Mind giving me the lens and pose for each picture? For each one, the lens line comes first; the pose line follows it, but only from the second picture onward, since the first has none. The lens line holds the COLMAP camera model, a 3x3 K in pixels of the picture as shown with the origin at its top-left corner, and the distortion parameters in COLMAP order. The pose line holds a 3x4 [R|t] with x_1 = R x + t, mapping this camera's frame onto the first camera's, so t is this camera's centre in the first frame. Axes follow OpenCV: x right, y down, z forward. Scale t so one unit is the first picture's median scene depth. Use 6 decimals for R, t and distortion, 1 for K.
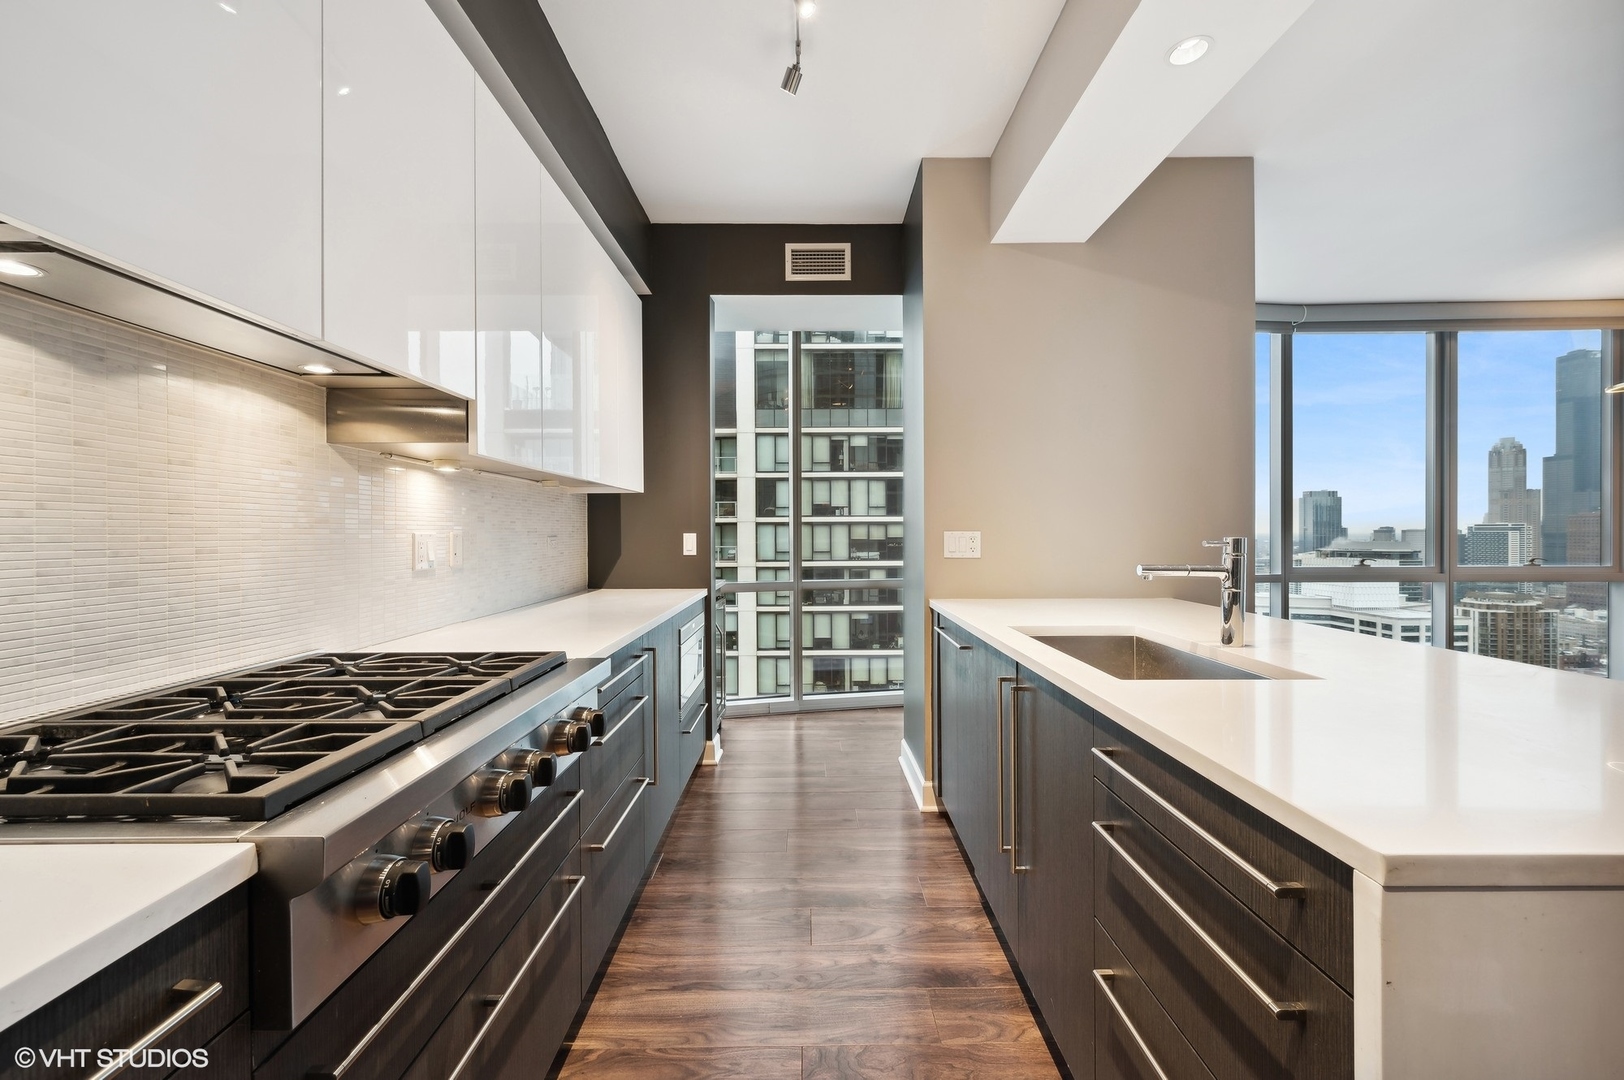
lens RADIAL K [[645.6, 0, 804.3], [0, 645.6, 536.0], [0, 0, 1]] dist [0.002464, -0.000919]
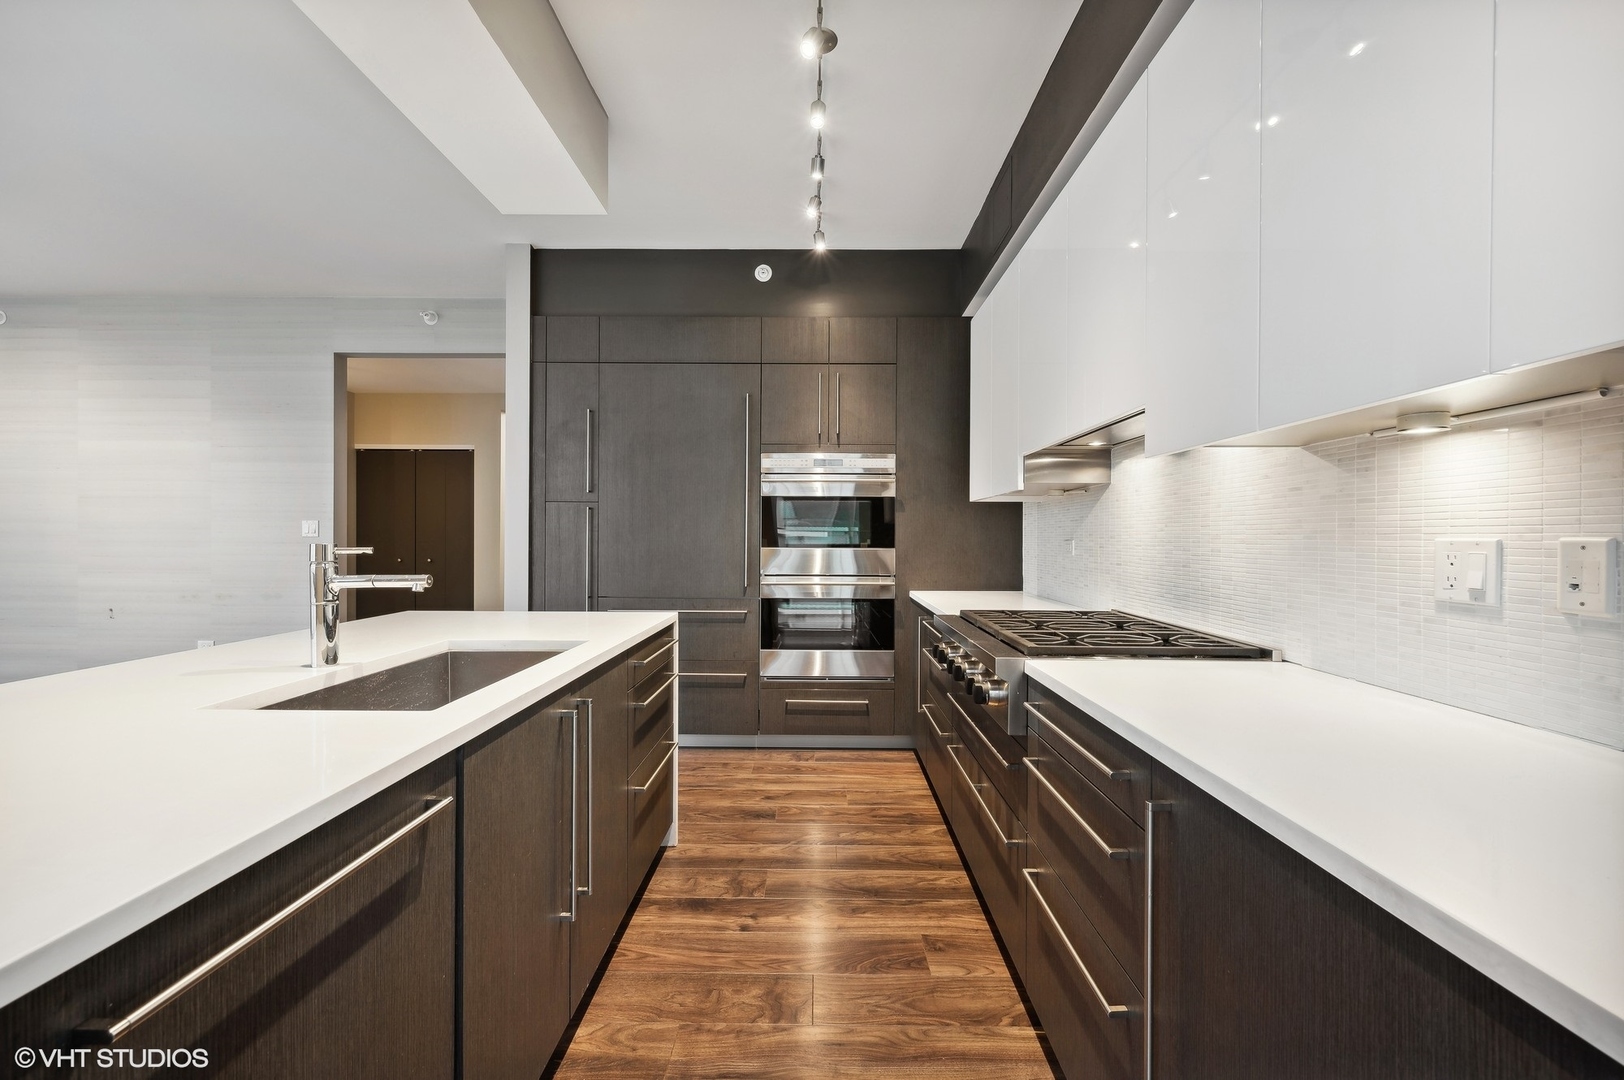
lens RADIAL K [[645.6, 0, 817.1], [0, 645.6, 537.9], [0, 0, 1]] dist [0.002464, -0.000919]
pose [[-0.999691, -0.002169, 0.024743, -0.034155], [-0.001917, 0.999946, 0.010207, -0.015252], [-0.024764, 0.010157, -0.999642, 2.054628]]
